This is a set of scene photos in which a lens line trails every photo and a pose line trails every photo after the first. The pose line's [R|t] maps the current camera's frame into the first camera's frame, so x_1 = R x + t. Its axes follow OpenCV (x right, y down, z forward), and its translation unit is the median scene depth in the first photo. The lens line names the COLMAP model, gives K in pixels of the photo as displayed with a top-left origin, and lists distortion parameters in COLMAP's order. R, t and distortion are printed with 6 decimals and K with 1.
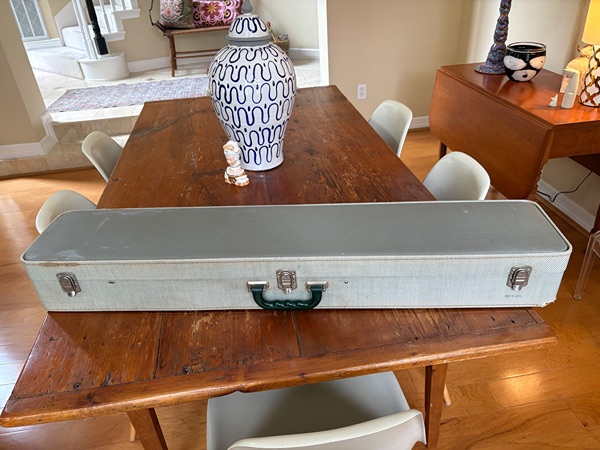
lens RADIAL K [[450.7, 0, 297.6], [0, 450.7, 223.8], [0, 0, 1]] dist [0.003092, 0.022235]
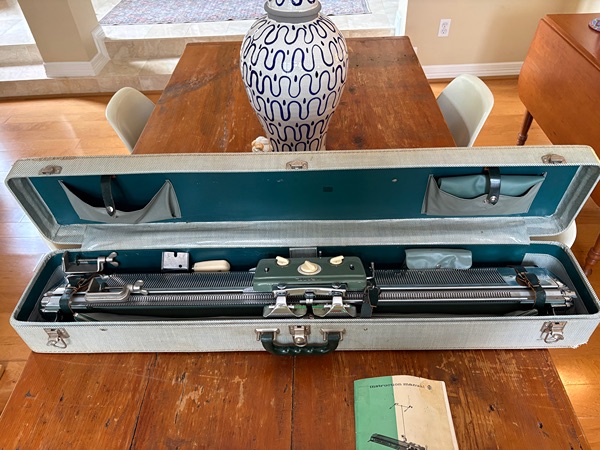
lens RADIAL K [[450.7, 0, 300.8], [0, 450.7, 225.9], [0, 0, 1]] dist [0.003092, 0.022235]
pose [[0.986530, 0.120028, -0.111143, 0.038984], [-0.095391, 0.974057, 0.205214, -0.205605], [0.132891, -0.191848, 0.972386, 0.163220]]
